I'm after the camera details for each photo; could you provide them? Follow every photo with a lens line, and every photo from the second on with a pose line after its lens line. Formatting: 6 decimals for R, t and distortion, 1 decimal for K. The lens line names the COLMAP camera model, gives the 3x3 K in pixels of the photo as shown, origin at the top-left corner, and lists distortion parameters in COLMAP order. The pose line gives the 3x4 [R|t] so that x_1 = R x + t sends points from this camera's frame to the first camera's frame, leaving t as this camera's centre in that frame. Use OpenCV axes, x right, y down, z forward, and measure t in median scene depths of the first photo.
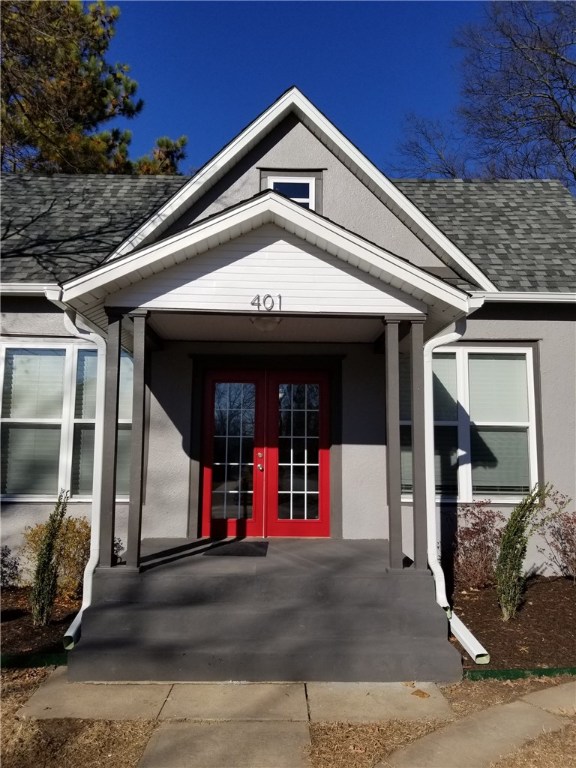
lens RADIAL K [[599.9, 0, 288.9], [0, 599.9, 379.6], [0, 0, 1]] dist [0.069827, -0.100131]
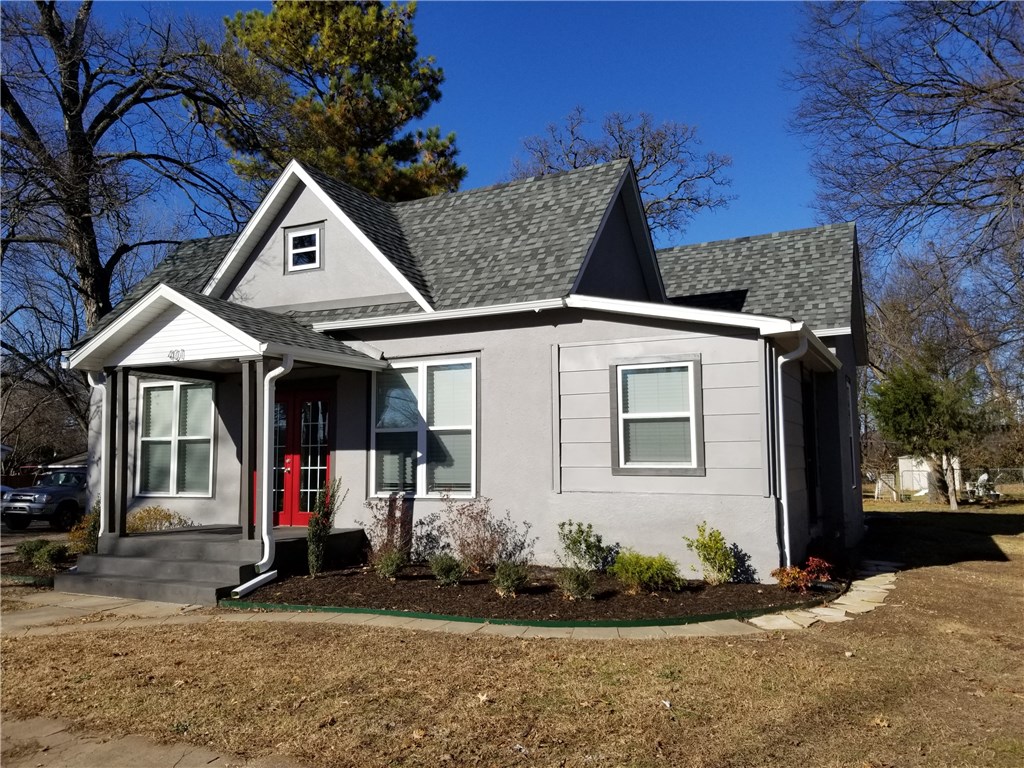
lens RADIAL K [[799.8, 0, 508.2], [0, 799.8, 380.5], [0, 0, 1]] dist [0.069827, -0.100131]
pose [[0.886238, -0.064713, -0.458687, 1.133599], [0.073802, 0.997271, 0.001896, -0.009501], [0.457313, -0.035532, 0.888596, -0.267478]]
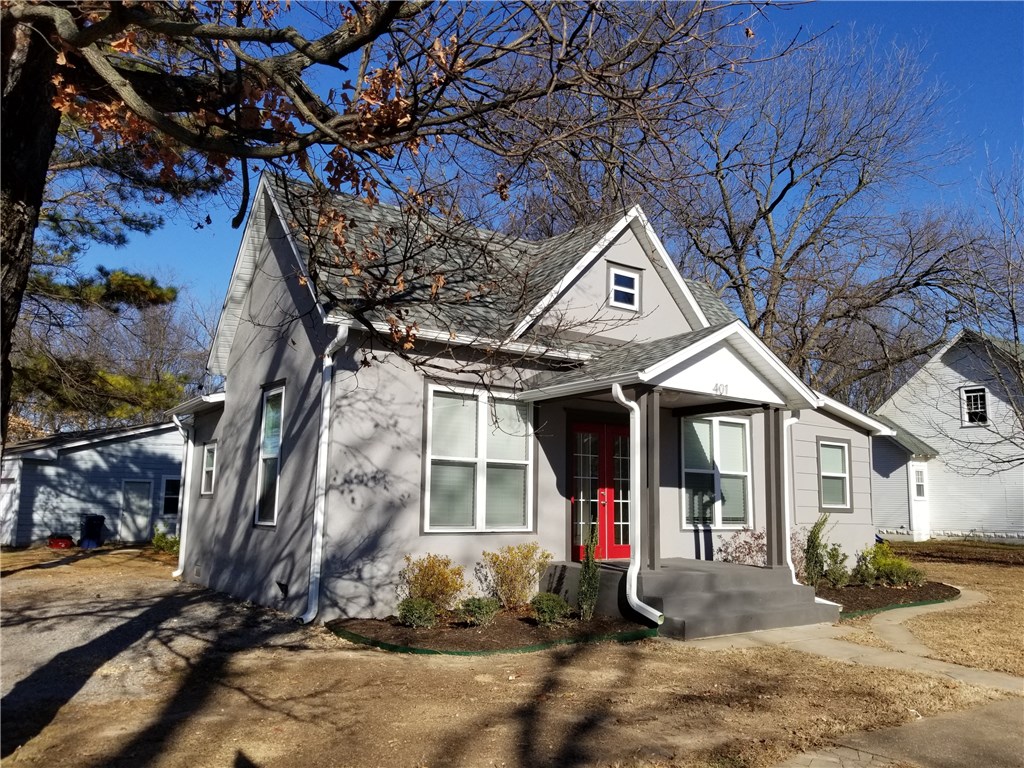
lens RADIAL K [[799.8, 0, 515.6], [0, 799.8, 391.1], [0, 0, 1]] dist [0.069827, -0.100131]
pose [[0.813908, 0.082711, 0.575076, -1.163443], [-0.072147, 0.996542, -0.041218, -0.003003], [-0.576497, -0.007943, 0.817061, -0.240321]]
